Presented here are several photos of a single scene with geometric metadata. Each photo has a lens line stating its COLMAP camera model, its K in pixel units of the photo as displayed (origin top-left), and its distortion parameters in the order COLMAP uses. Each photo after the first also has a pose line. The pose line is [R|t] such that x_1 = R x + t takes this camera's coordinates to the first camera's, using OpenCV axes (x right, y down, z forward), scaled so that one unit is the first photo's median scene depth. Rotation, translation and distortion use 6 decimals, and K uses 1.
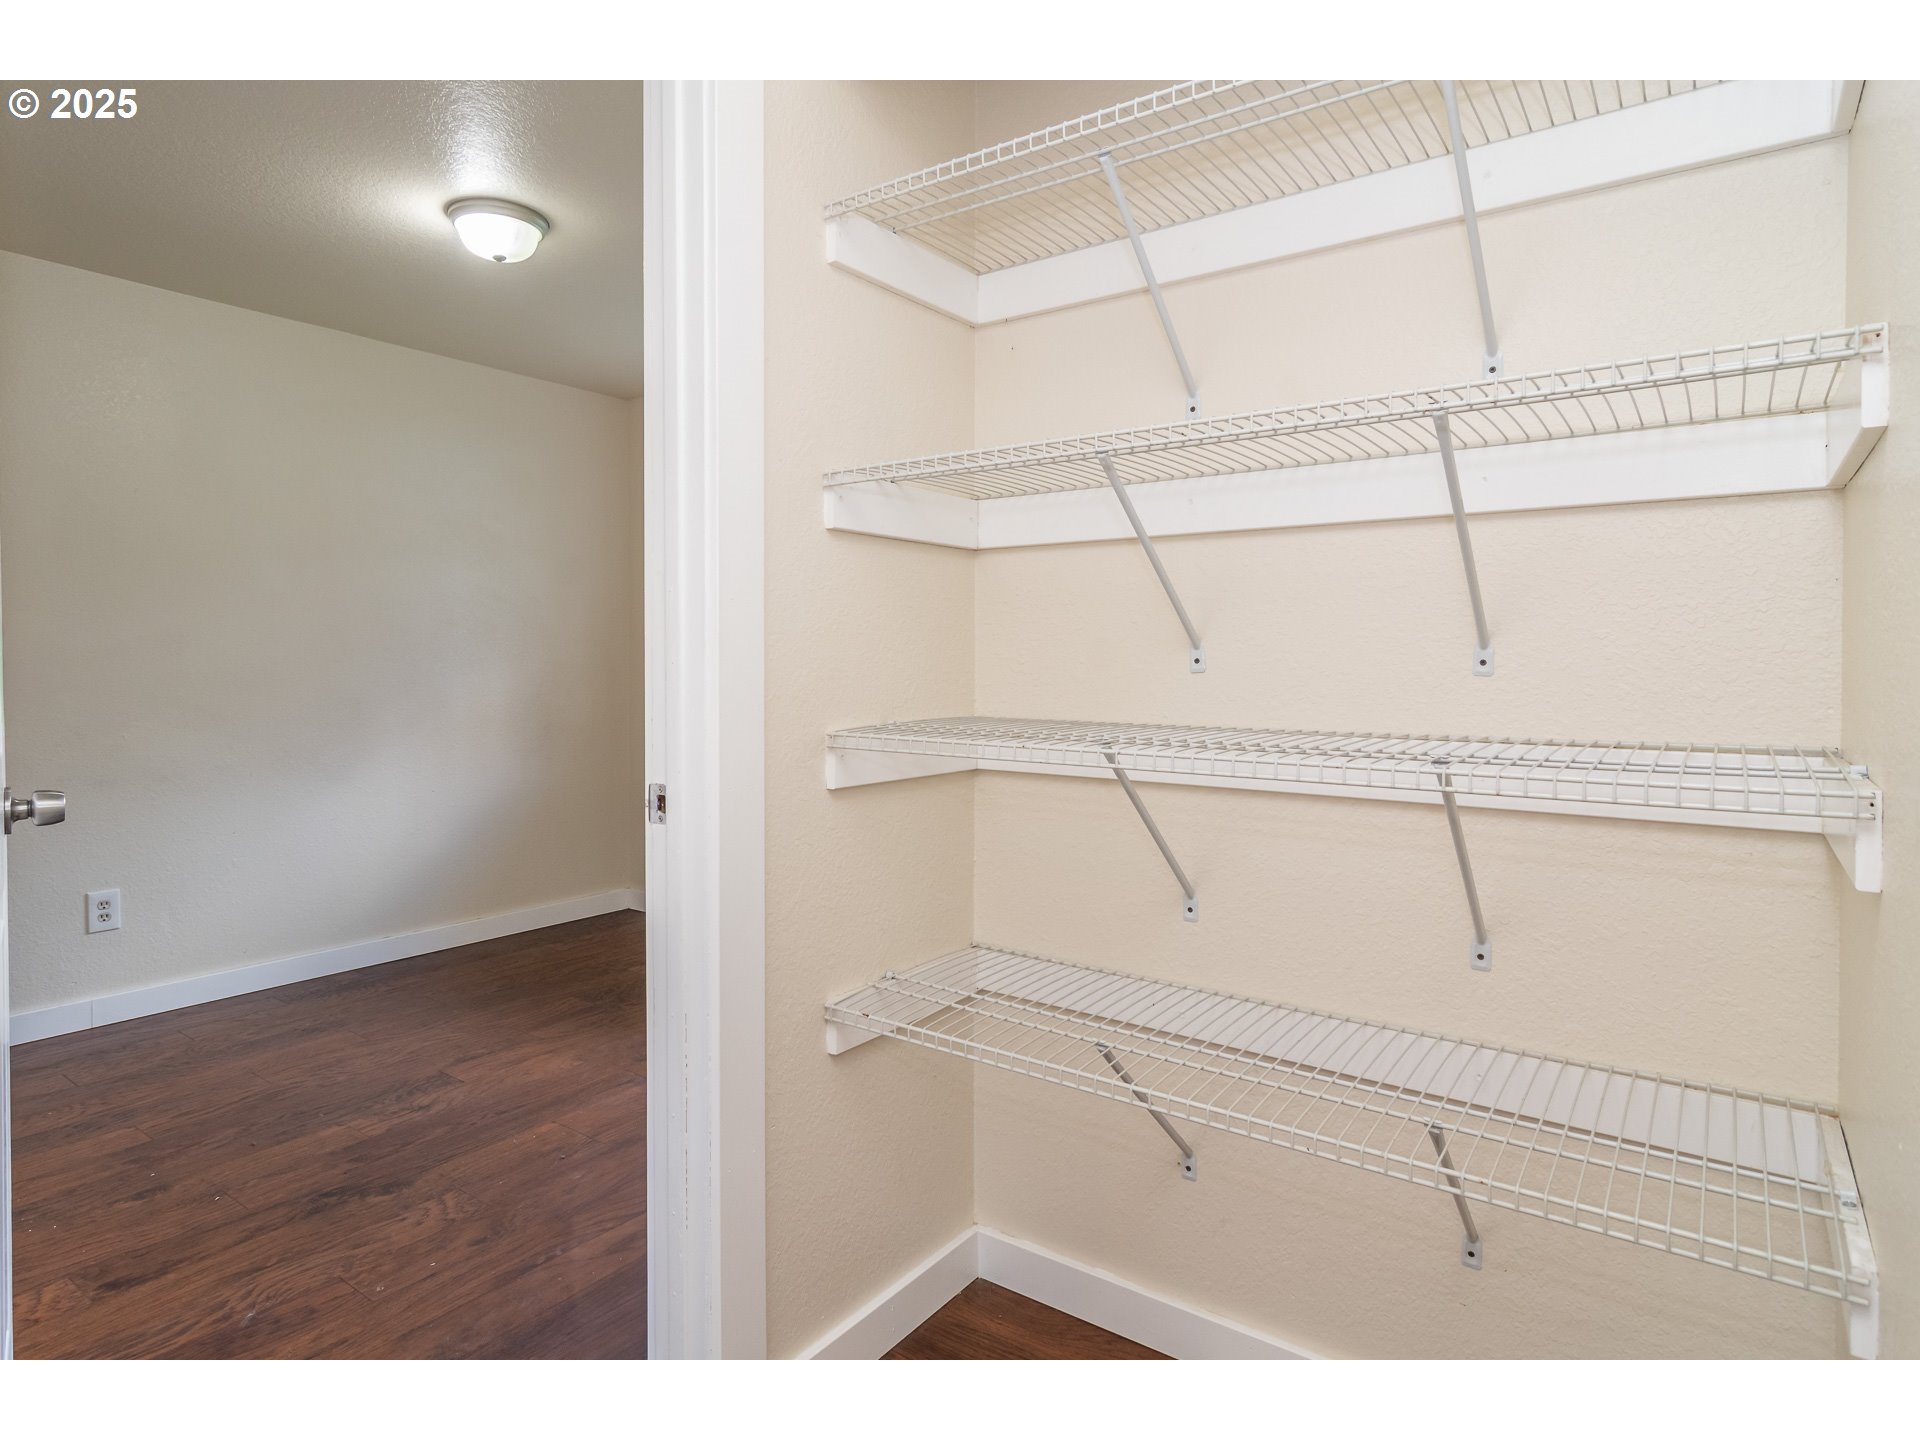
lens RADIAL K [[1061.3, 0, 968.7], [0, 1061.3, 700.9], [0, 0, 1]] dist [0.018194, 0.002167]
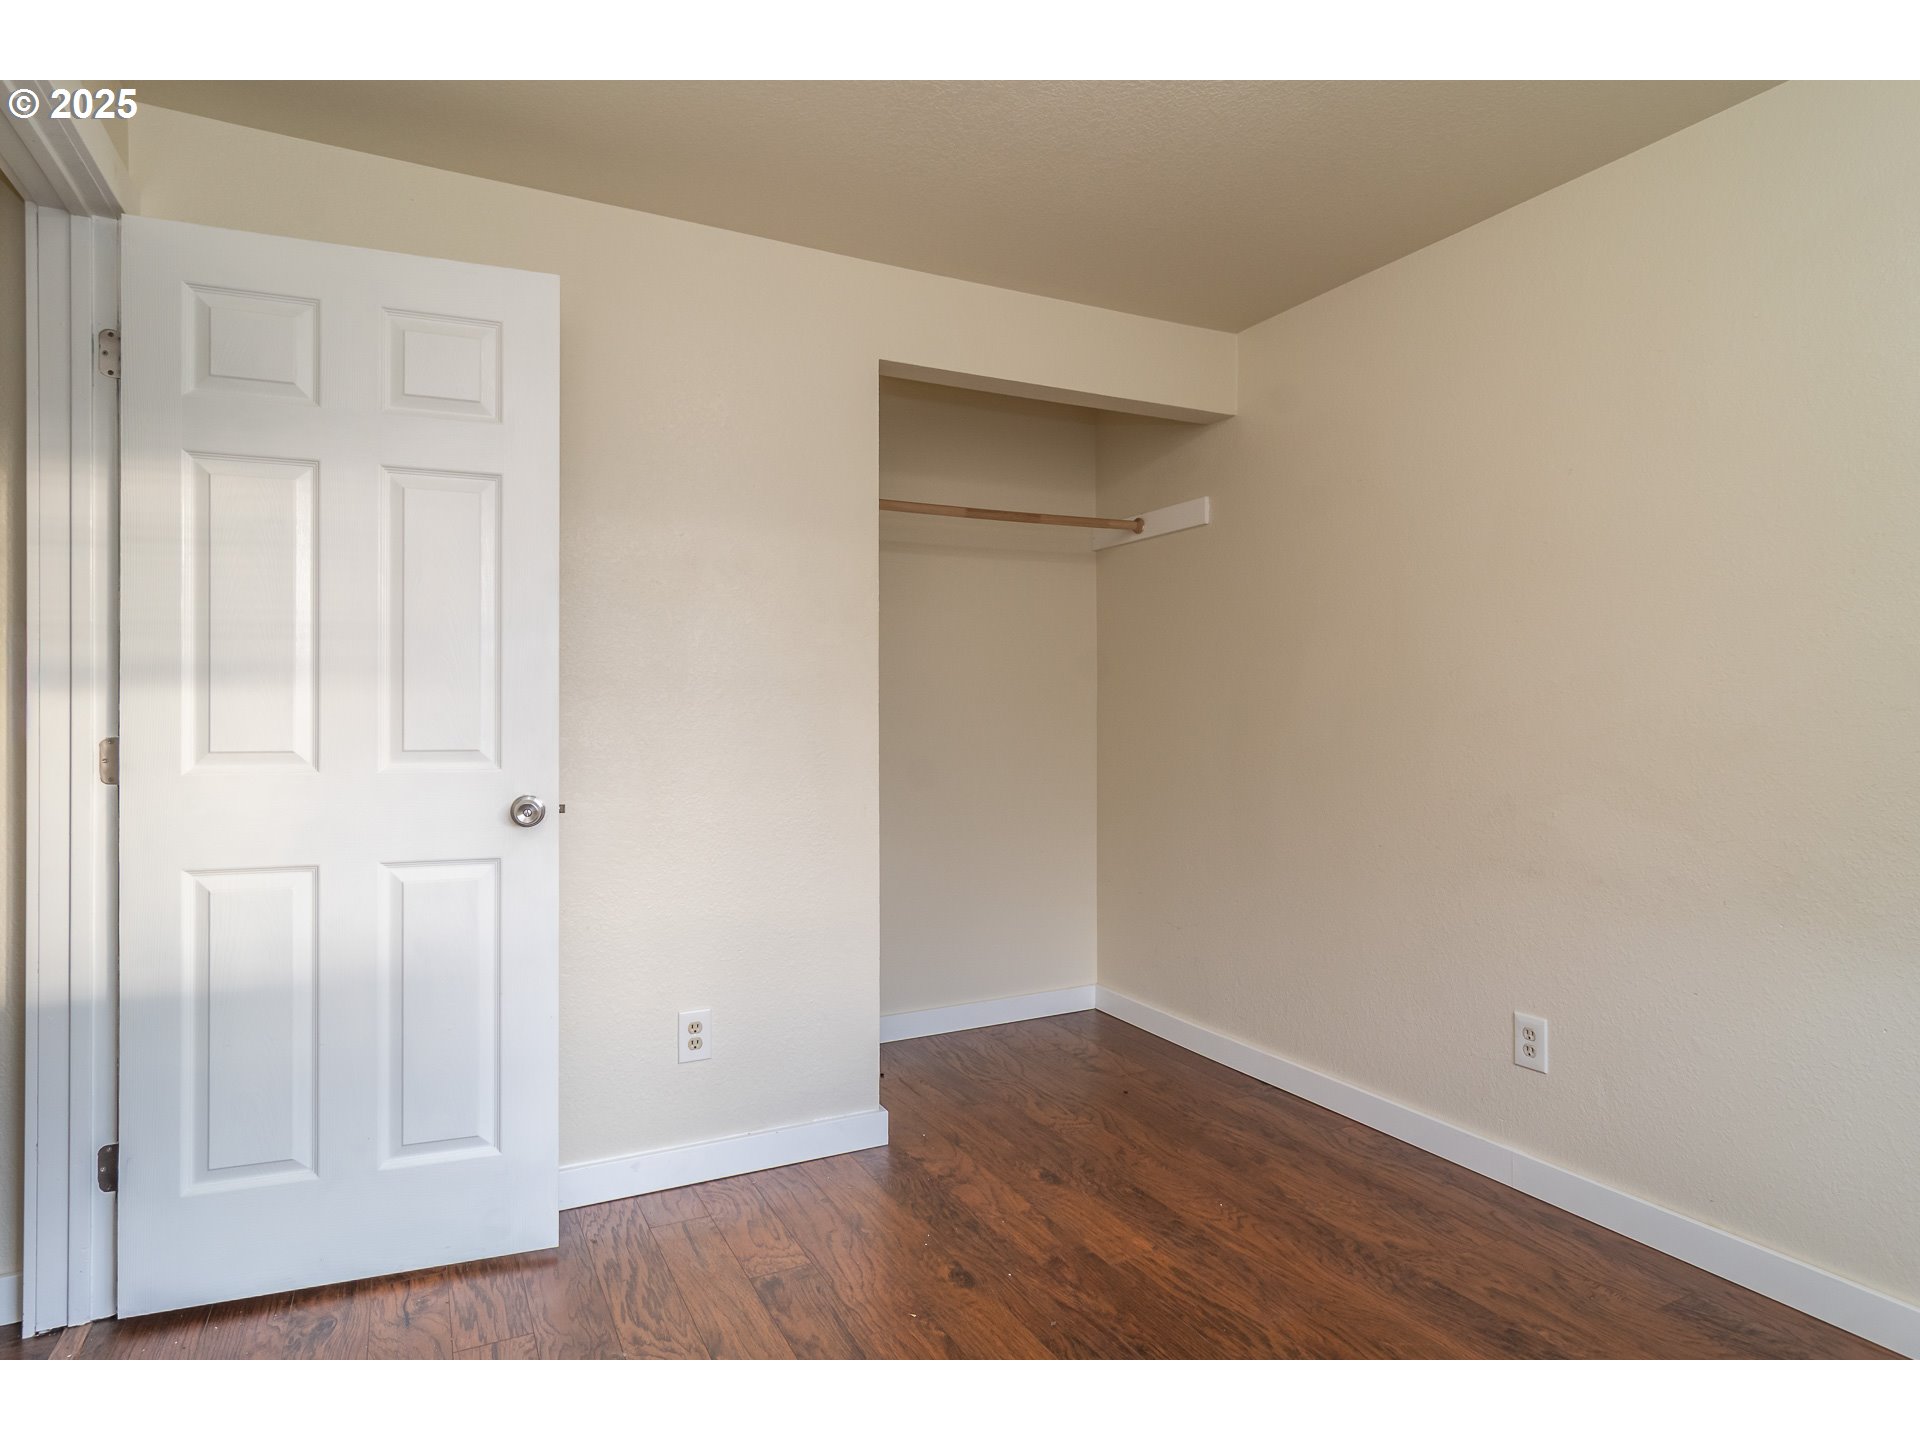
lens RADIAL K [[1061.3, 0, 956.7], [0, 1061.3, 727.8], [0, 0, 1]] dist [0.018194, 0.002167]
pose [[-0.475323, 0.007798, -0.879777, 0.043510], [-0.021106, 0.999572, 0.020263, -0.031509], [0.879558, 0.028200, -0.474955, 0.996157]]
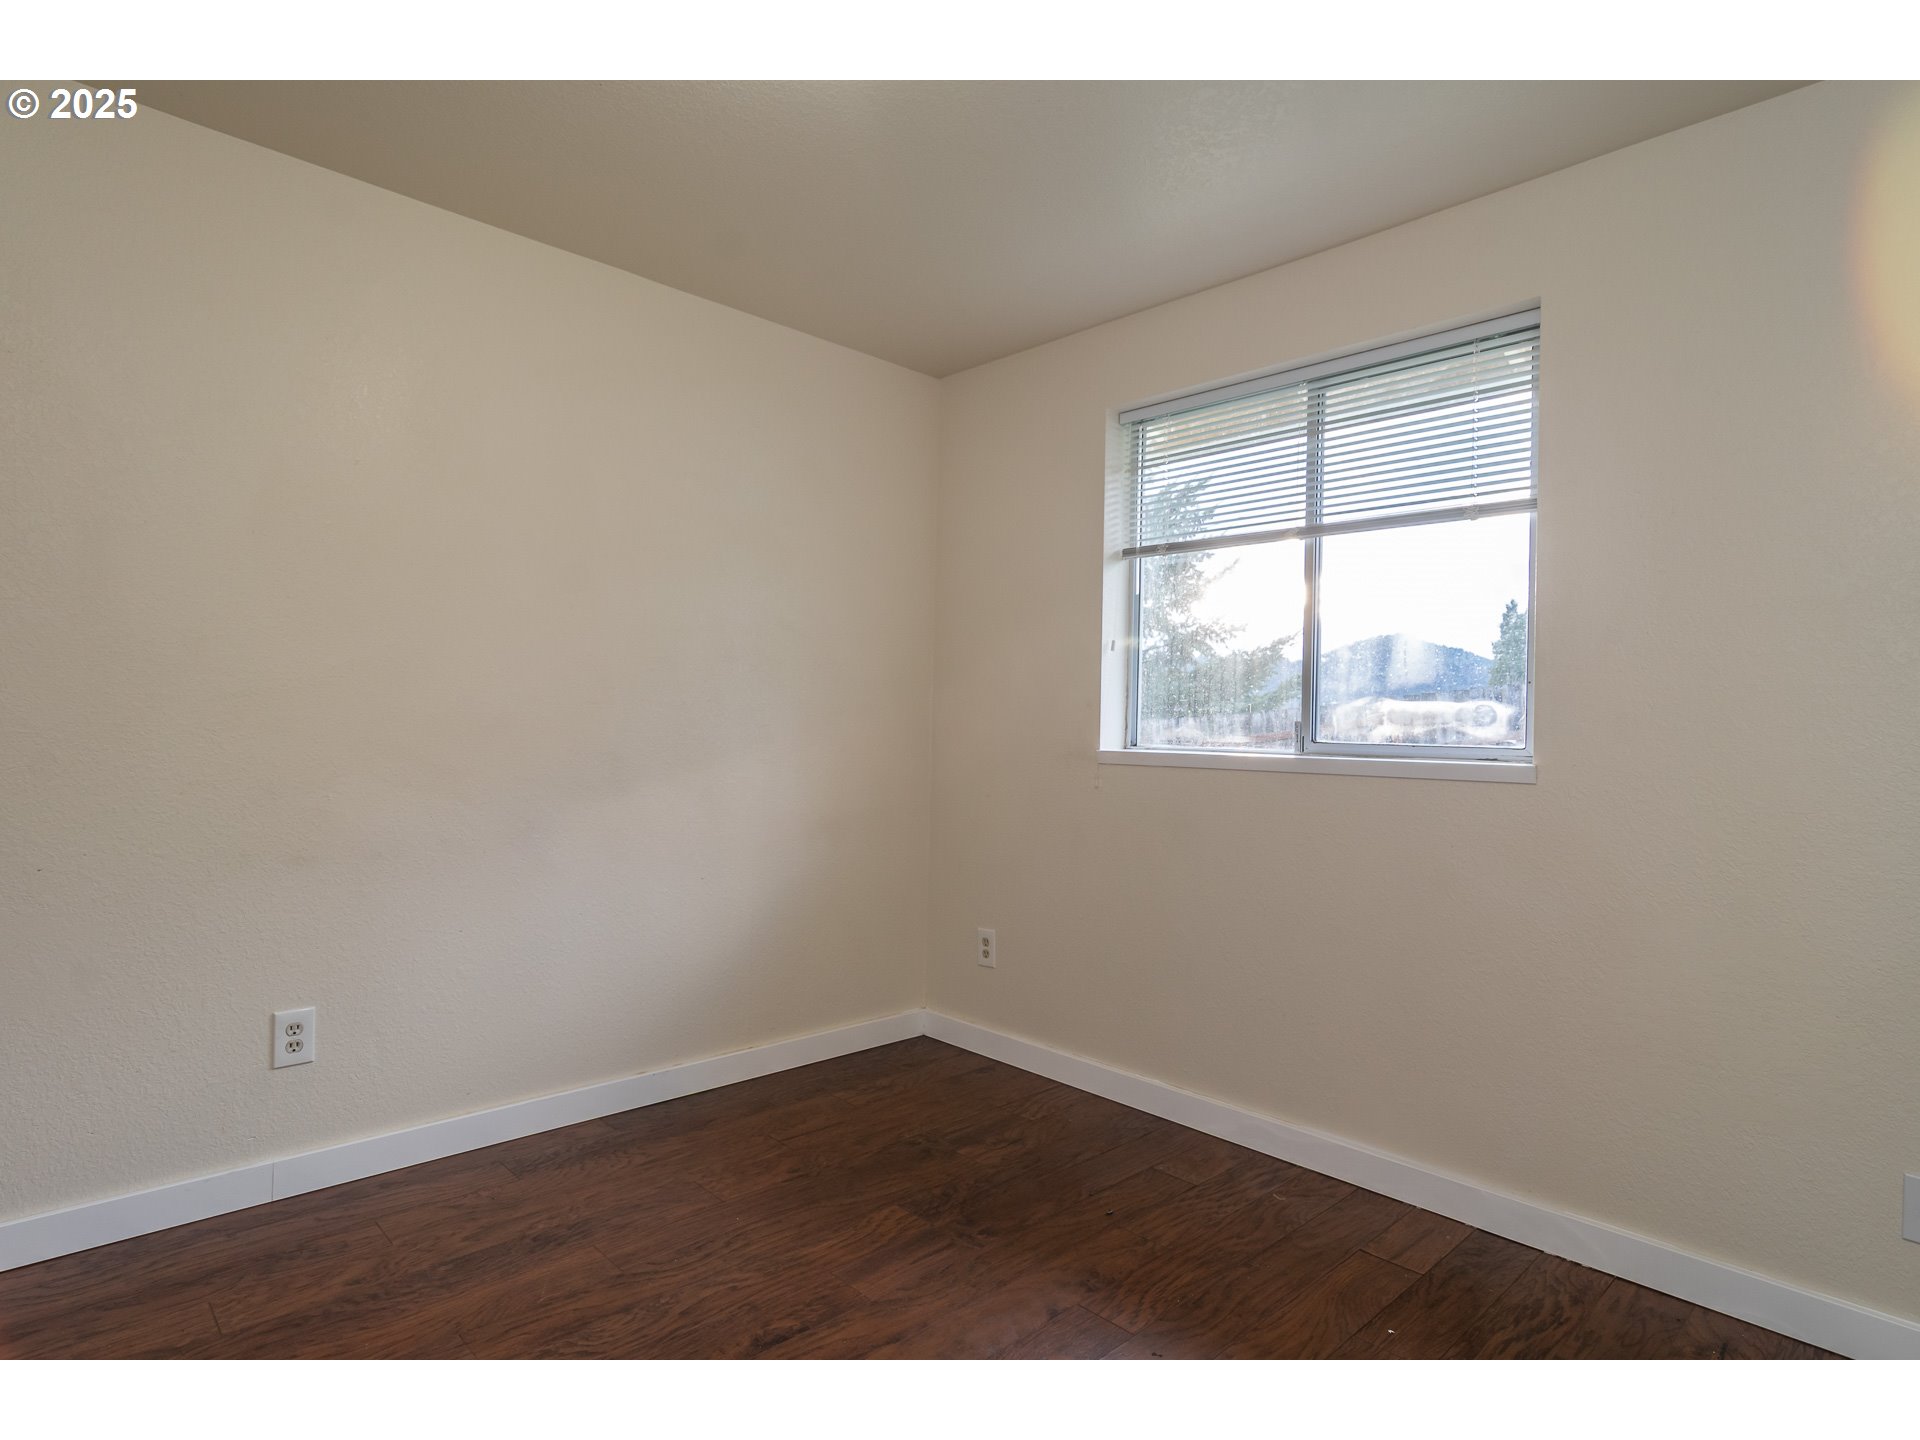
lens RADIAL K [[1061.3, 0, 949.6], [0, 1061.3, 733.3], [0, 0, 1]] dist [0.018194, 0.002167]
pose [[0.979888, 0.022461, -0.198280, -0.235214], [-0.027969, 0.999296, -0.025020, -0.003048], [0.197579, 0.030063, 0.979826, 0.376956]]
